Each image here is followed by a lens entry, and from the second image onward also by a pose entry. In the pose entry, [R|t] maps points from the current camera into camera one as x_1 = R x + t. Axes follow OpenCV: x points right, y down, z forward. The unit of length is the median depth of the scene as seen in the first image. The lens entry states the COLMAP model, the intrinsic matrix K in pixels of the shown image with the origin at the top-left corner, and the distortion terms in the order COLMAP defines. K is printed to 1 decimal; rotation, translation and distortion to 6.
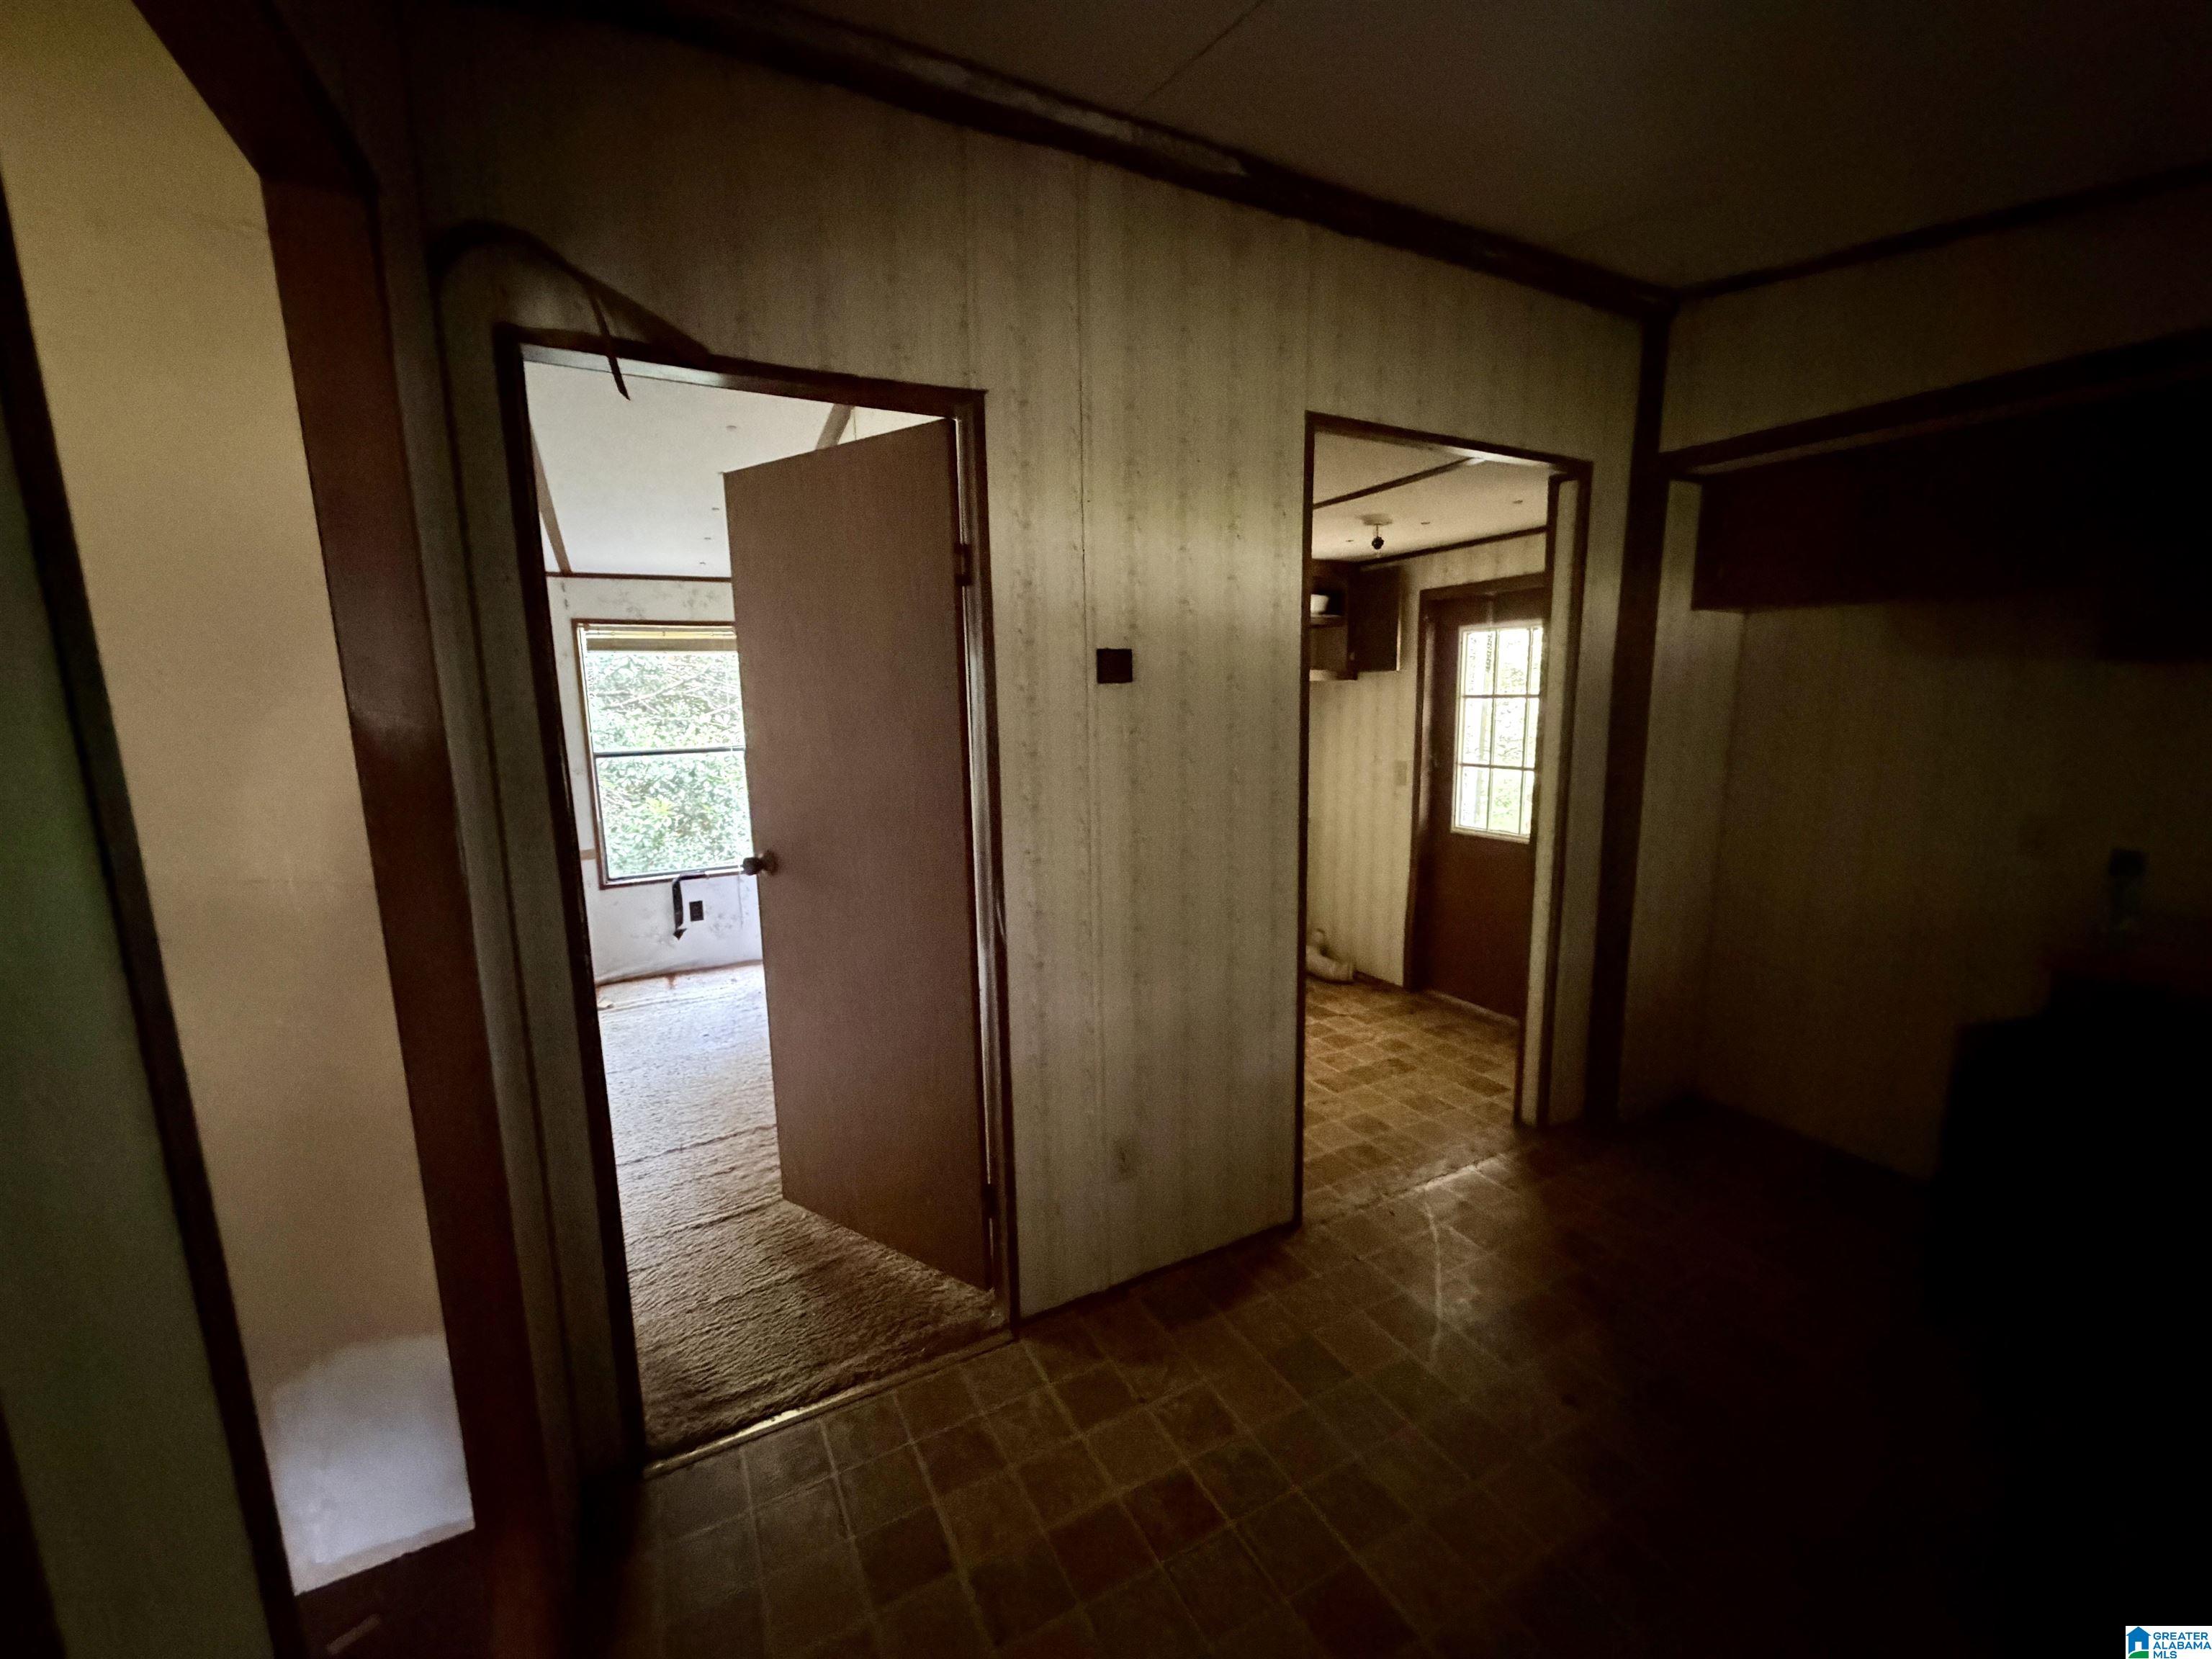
lens RADIAL K [[863.4, 0, 1099.8], [0, 863.4, 829.9], [0, 0, 1]] dist [-0.002120, -0.000056]
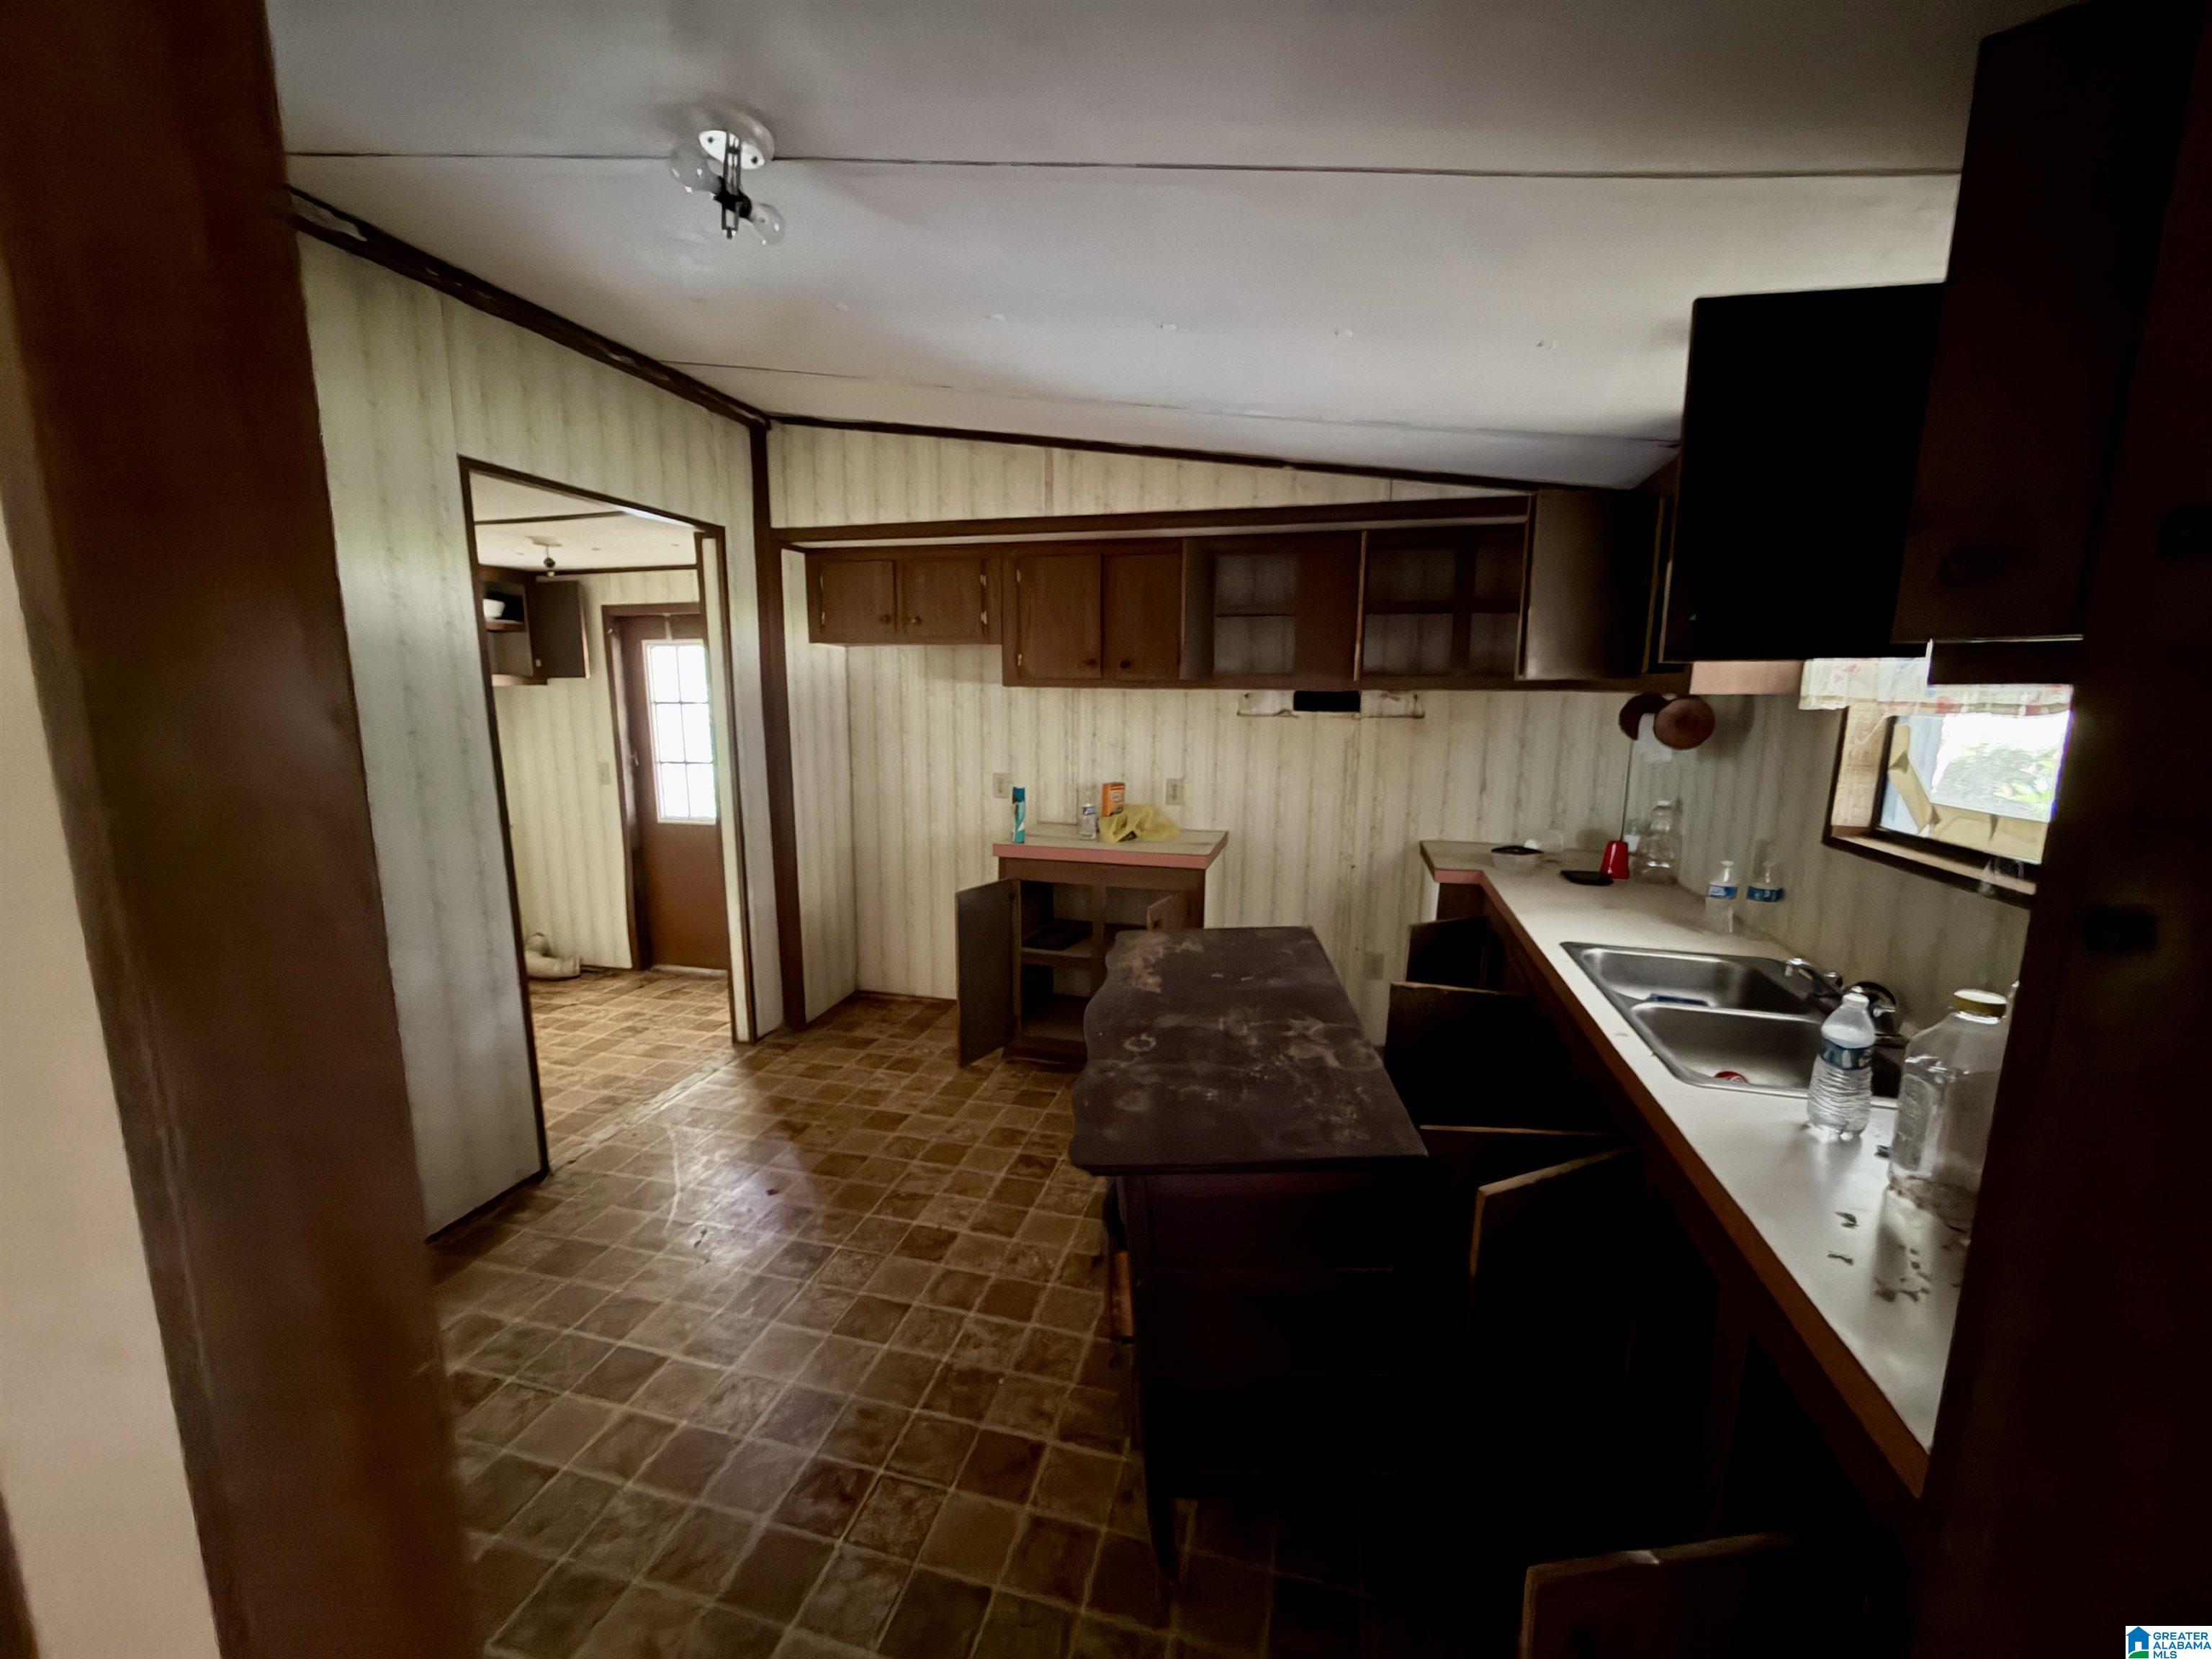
lens RADIAL K [[863.4, 0, 1099.8], [0, 863.4, 829.9], [0, 0, 1]] dist [-0.002120, -0.000056]
pose [[0.666012, -0.102491, 0.738867, -0.053824], [0.104050, 0.993597, 0.044035, 0.027650], [-0.738649, 0.047551, 0.672411, -0.224649]]
